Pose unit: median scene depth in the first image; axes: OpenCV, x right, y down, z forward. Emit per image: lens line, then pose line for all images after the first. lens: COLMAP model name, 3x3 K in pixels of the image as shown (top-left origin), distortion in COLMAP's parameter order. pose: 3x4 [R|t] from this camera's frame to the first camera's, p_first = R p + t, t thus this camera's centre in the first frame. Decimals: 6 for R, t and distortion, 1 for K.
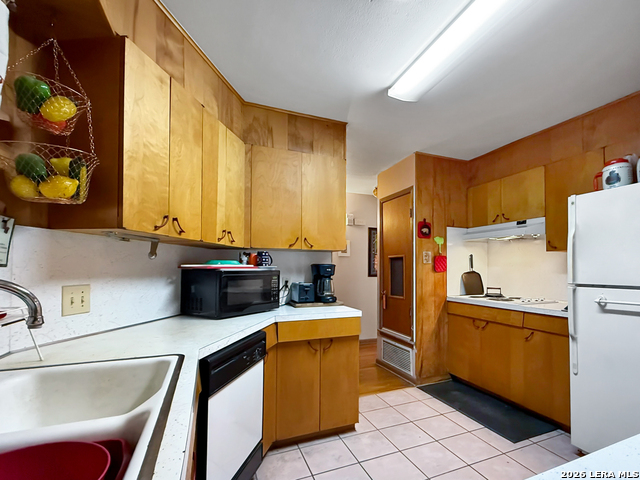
lens RADIAL K [[281.1, 0, 313.7], [0, 281.1, 267.4], [0, 0, 1]] dist [-0.001394, -0.000012]
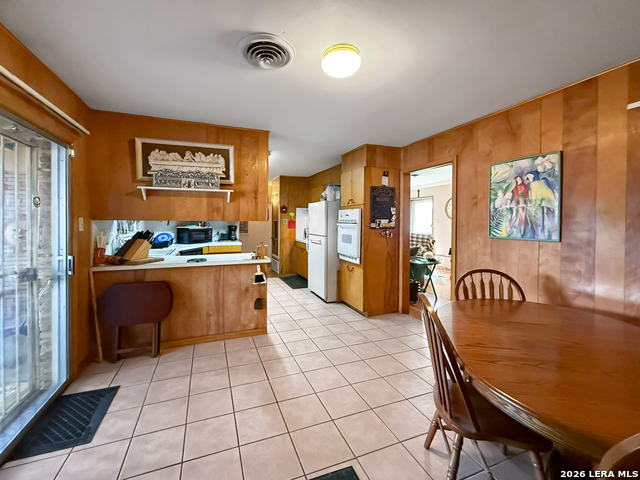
lens RADIAL K [[260.7, 0, 303.0], [0, 260.7, 219.2], [0, 0, 1]] dist [-0.001271, -0.000147]
pose [[0.999891, 0.002841, -0.014455, 0.582706], [-0.002723, 0.999963, 0.008186, -0.074523], [0.014478, -0.008146, 0.999862, -1.124388]]
